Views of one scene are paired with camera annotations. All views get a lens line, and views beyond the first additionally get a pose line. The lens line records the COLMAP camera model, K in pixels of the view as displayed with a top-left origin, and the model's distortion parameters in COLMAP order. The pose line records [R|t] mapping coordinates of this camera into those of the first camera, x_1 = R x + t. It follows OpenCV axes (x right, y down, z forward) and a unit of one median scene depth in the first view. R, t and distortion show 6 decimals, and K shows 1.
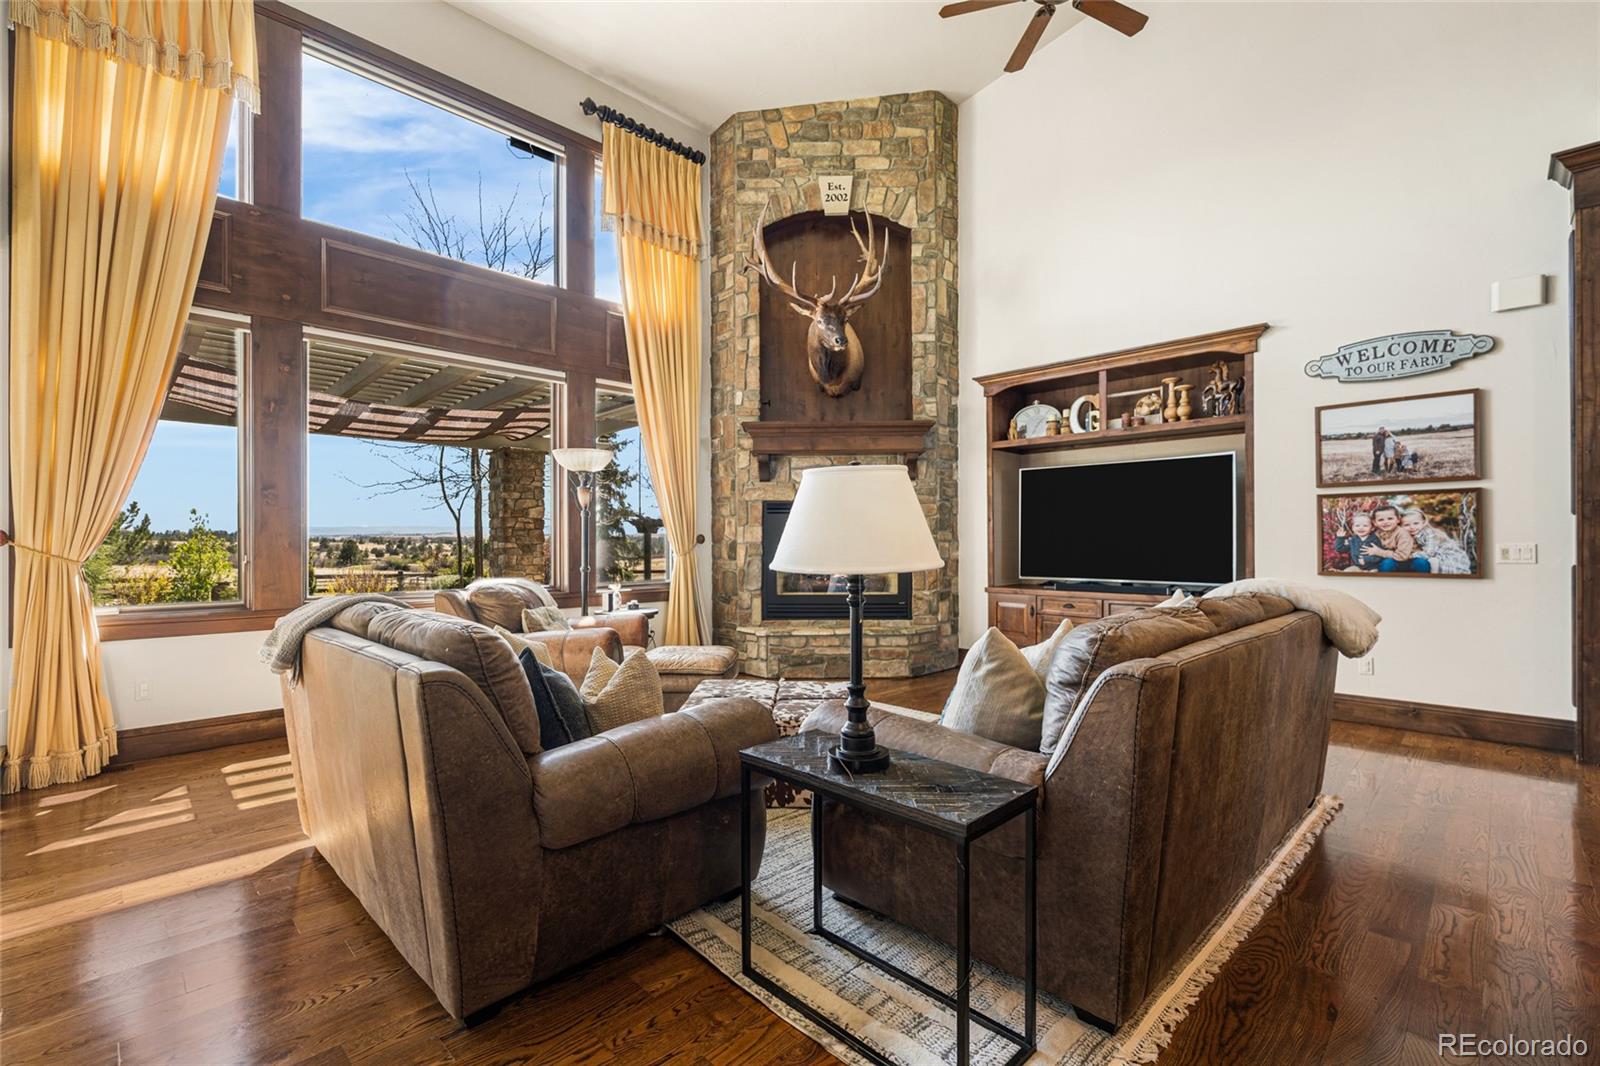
lens RADIAL K [[713.1, 0, 800.7], [0, 713.1, 536.1], [0, 0, 1]] dist [-0.005816, 0.000147]
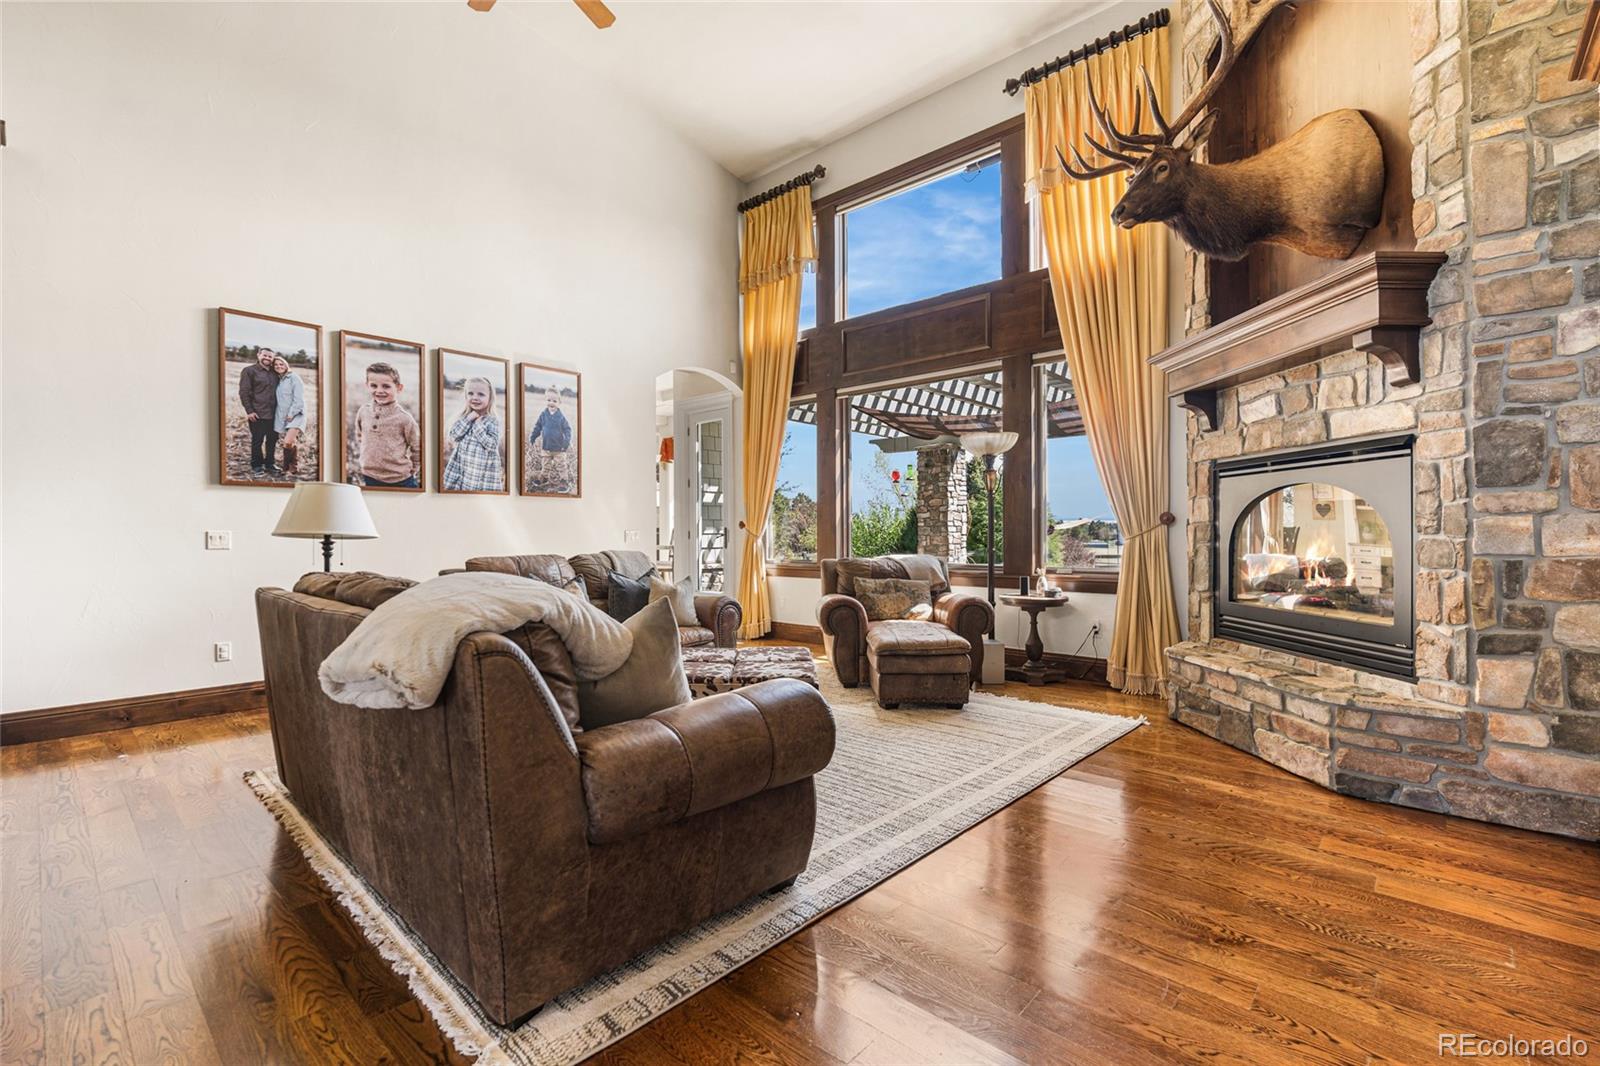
lens RADIAL K [[713.1, 0, 803.8], [0, 713.1, 530.1], [0, 0, 1]] dist [-0.005816, 0.000147]
pose [[0.034917, -0.001182, -0.999390, 0.818949], [0.011155, 0.999937, -0.000793, 0.017122], [0.999328, -0.011120, 0.034928, 0.796499]]
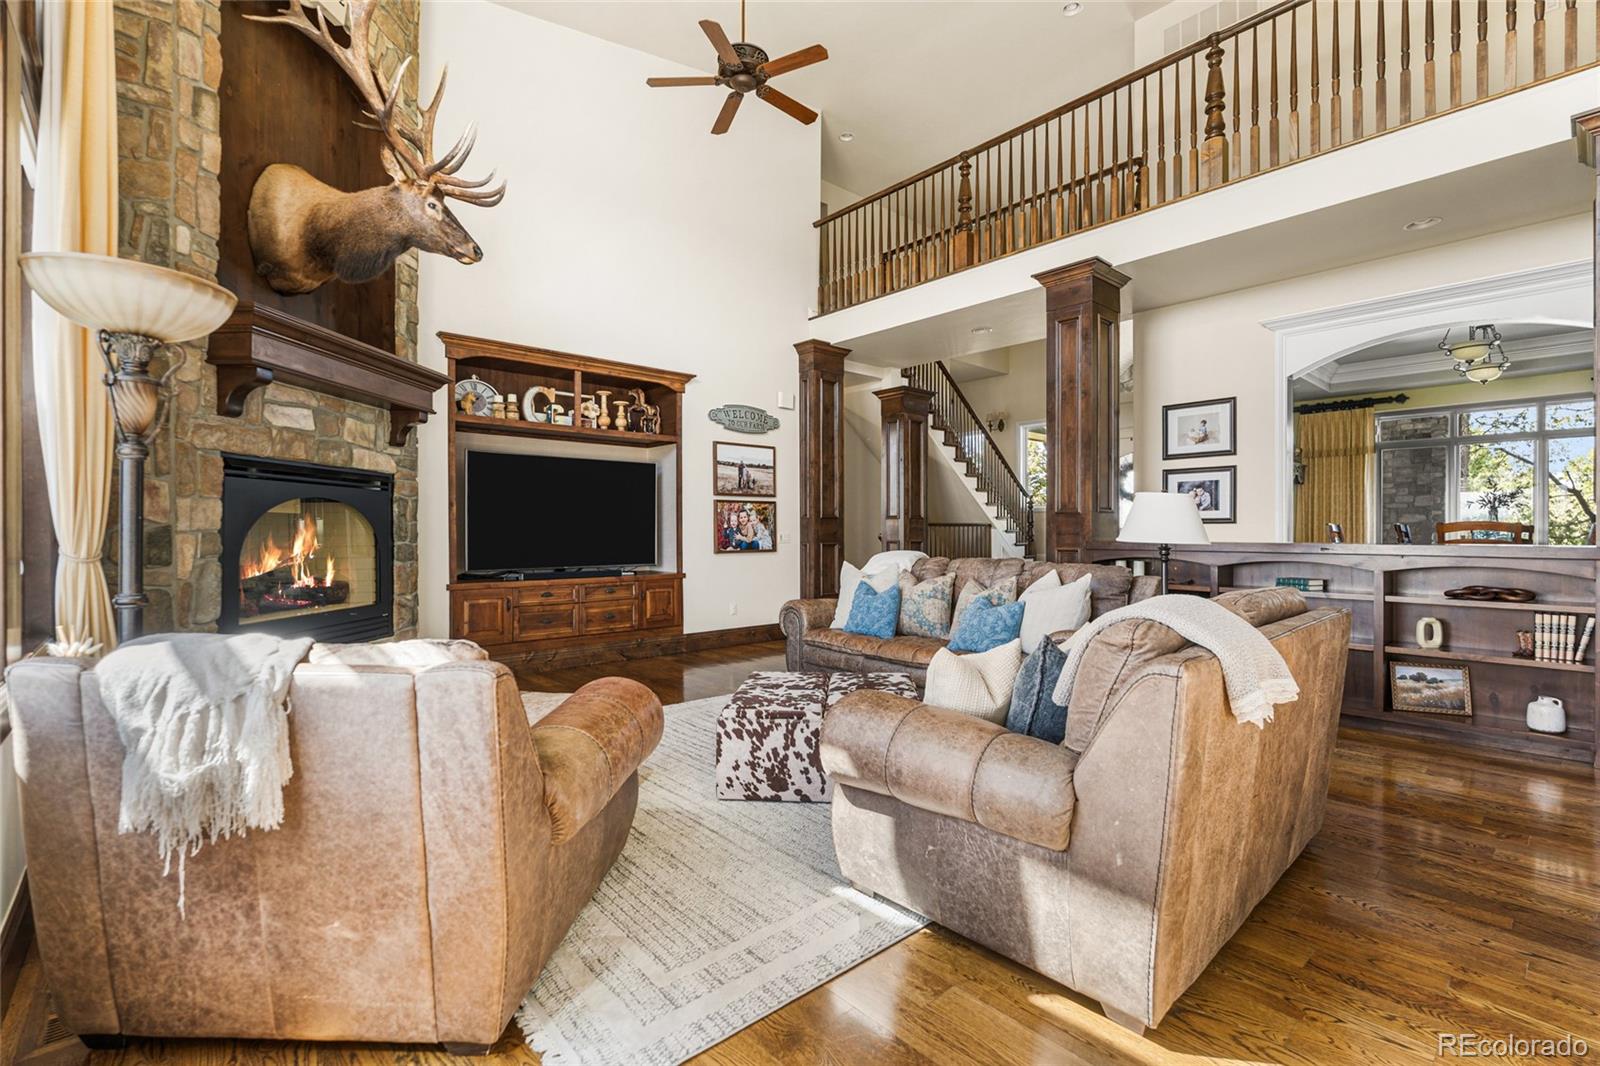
lens RADIAL K [[713.1, 0, 797.5], [0, 713.1, 532.1], [0, 0, 1]] dist [-0.005816, 0.000147]
pose [[0.051834, 0.002270, 0.998653, -0.760583], [-0.006545, 0.999977, -0.001933, 0.011612], [-0.998634, -0.006436, 0.051848, 0.745361]]
